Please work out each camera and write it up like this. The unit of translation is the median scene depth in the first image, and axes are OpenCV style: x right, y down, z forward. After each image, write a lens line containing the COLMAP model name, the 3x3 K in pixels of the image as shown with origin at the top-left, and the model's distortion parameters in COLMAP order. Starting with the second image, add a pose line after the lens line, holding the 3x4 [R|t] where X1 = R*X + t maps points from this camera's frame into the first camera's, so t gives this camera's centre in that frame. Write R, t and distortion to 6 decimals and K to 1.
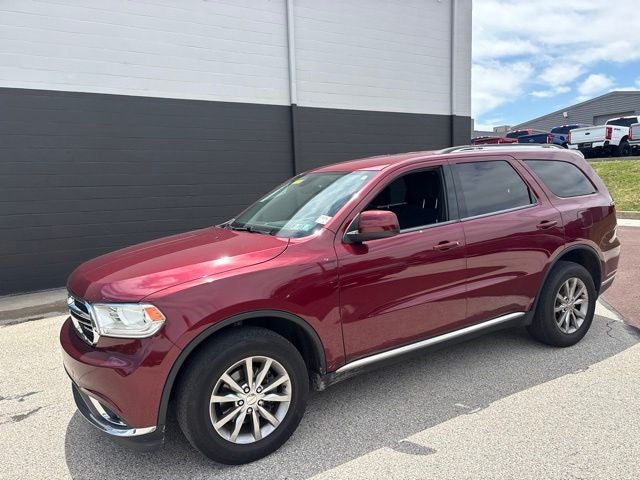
lens RADIAL K [[489.8, 0, 321.1], [0, 489.8, 237.8], [0, 0, 1]] dist [0.050754, -0.059590]
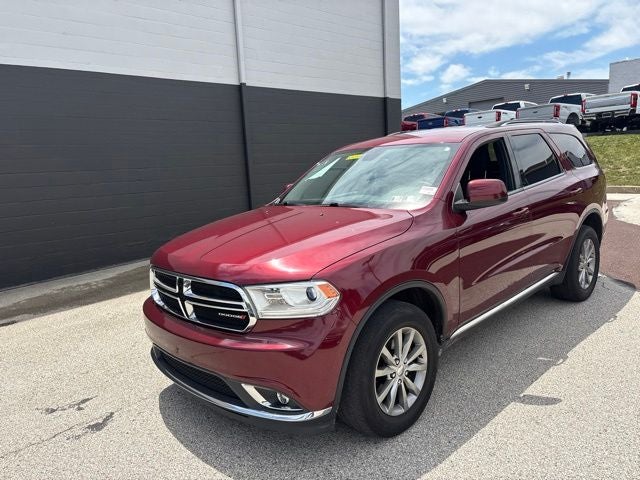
lens RADIAL K [[489.6, 0, 311.5], [0, 489.6, 235.1], [0, 0, 1]] dist [0.057190, -0.064982]
pose [[0.973792, -0.050984, 0.221650, -0.391553], [0.045839, 0.998548, 0.028300, 0.012254], [-0.222771, -0.017399, 0.974715, 0.052578]]
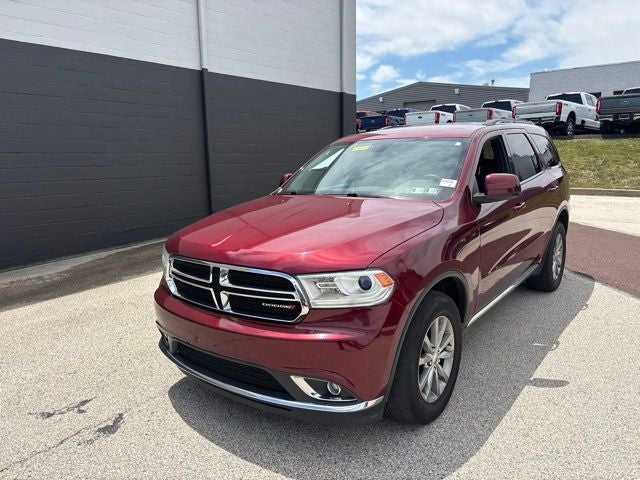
lens RADIAL K [[491.8, 0, 320.0], [0, 491.8, 230.0], [0, 0, 1]] dist [0.057787, -0.056050]
pose [[0.926048, -0.038957, 0.375391, -0.549934], [0.027812, 0.998998, 0.035063, 0.014481], [-0.376381, -0.022029, 0.926203, 0.108459]]
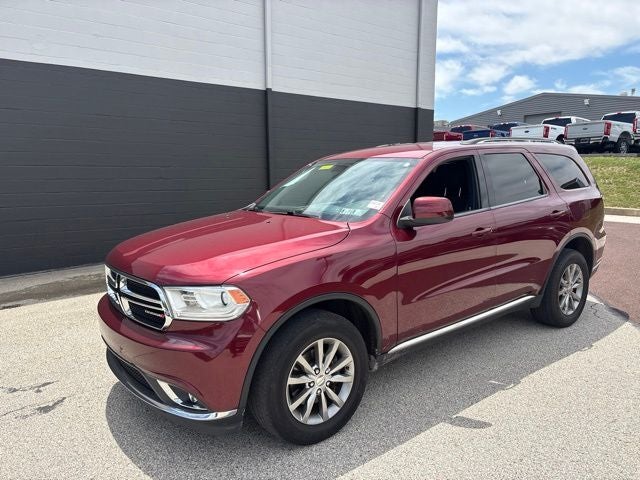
lens RADIAL K [[489.8, 0, 321.1], [0, 489.8, 237.8], [0, 0, 1]] dist [0.050754, -0.059590]
pose [[0.990560, 0.011318, 0.136614, -0.210498], [-0.014421, 0.999659, 0.021748, 0.009176], [-0.136322, -0.023513, 0.990386, 0.003859]]
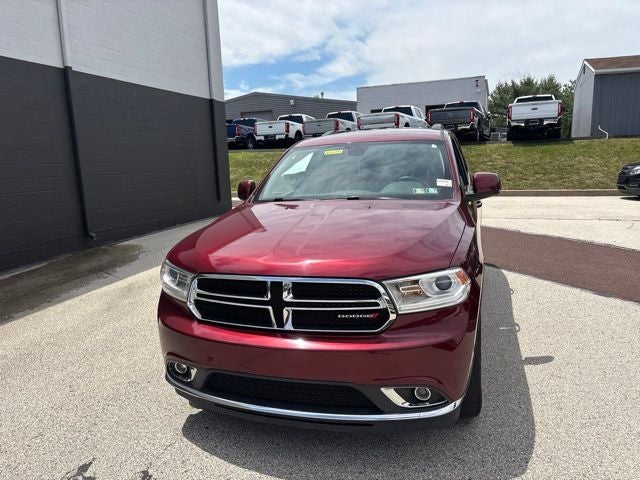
lens RADIAL K [[494.9, 0, 312.9], [0, 494.9, 235.6], [0, 0, 1]] dist [0.057224, -0.060877]
pose [[0.751320, -0.090589, 0.653691, -0.804025], [0.082903, 0.995643, 0.042692, 0.005839], [-0.654710, 0.022118, 0.755557, 0.309164]]
